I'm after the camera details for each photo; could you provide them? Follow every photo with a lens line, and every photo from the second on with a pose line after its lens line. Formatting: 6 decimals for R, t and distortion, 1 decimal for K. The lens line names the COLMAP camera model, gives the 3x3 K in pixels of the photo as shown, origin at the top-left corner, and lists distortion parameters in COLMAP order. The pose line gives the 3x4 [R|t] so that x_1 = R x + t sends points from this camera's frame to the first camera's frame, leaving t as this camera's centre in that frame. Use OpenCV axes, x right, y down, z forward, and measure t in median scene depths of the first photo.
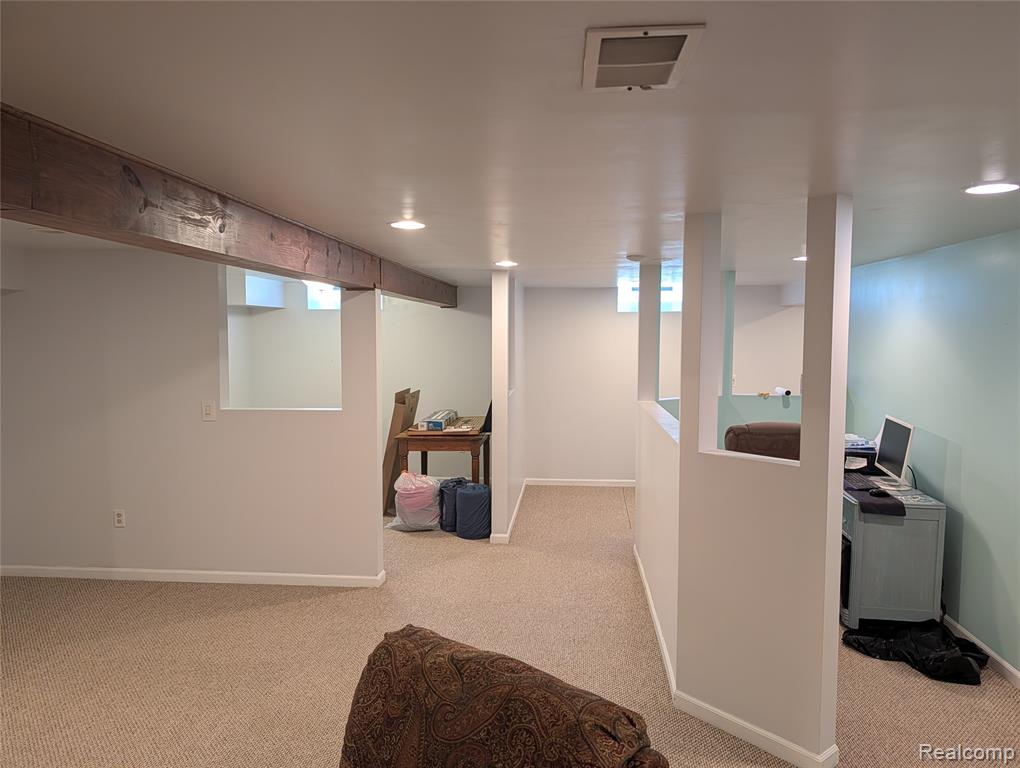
lens RADIAL K [[729.5, 0, 507.3], [0, 729.5, 382.7], [0, 0, 1]] dist [0.034629, -0.035000]
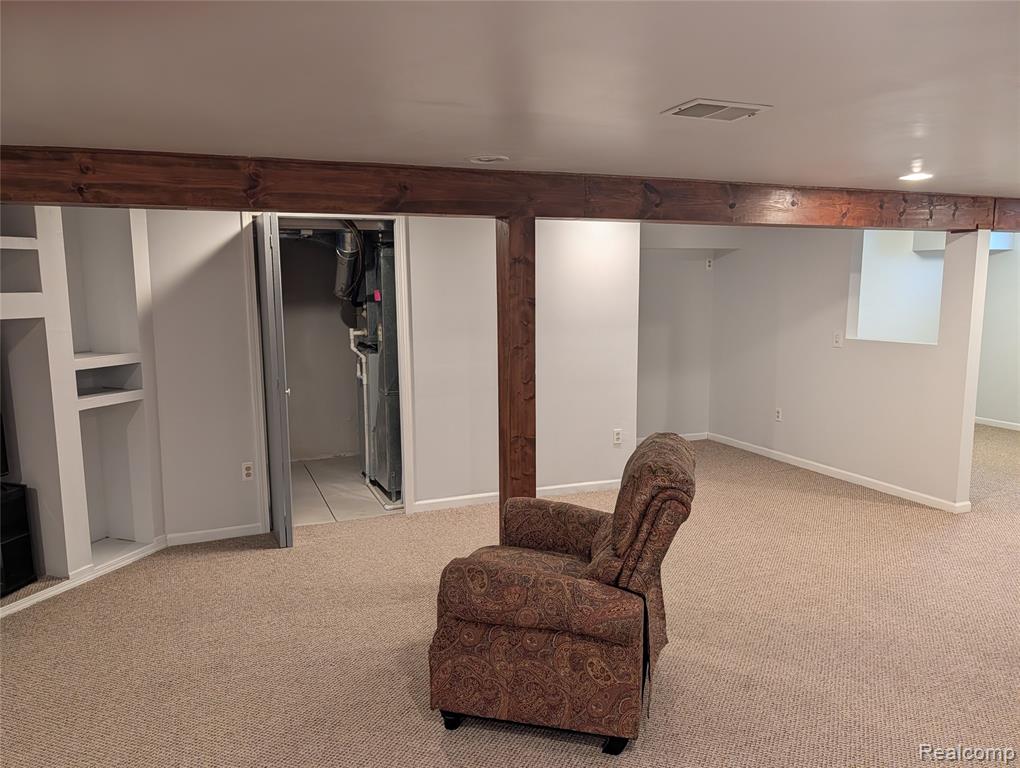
lens RADIAL K [[729.5, 0, 517.1], [0, 729.5, 383.4], [0, 0, 1]] dist [0.034629, -0.035000]
pose [[0.464549, 0.112587, -0.878361, 0.451076], [-0.048194, 0.993629, 0.101873, 0.012923], [0.884235, -0.004994, 0.467016, -0.064131]]
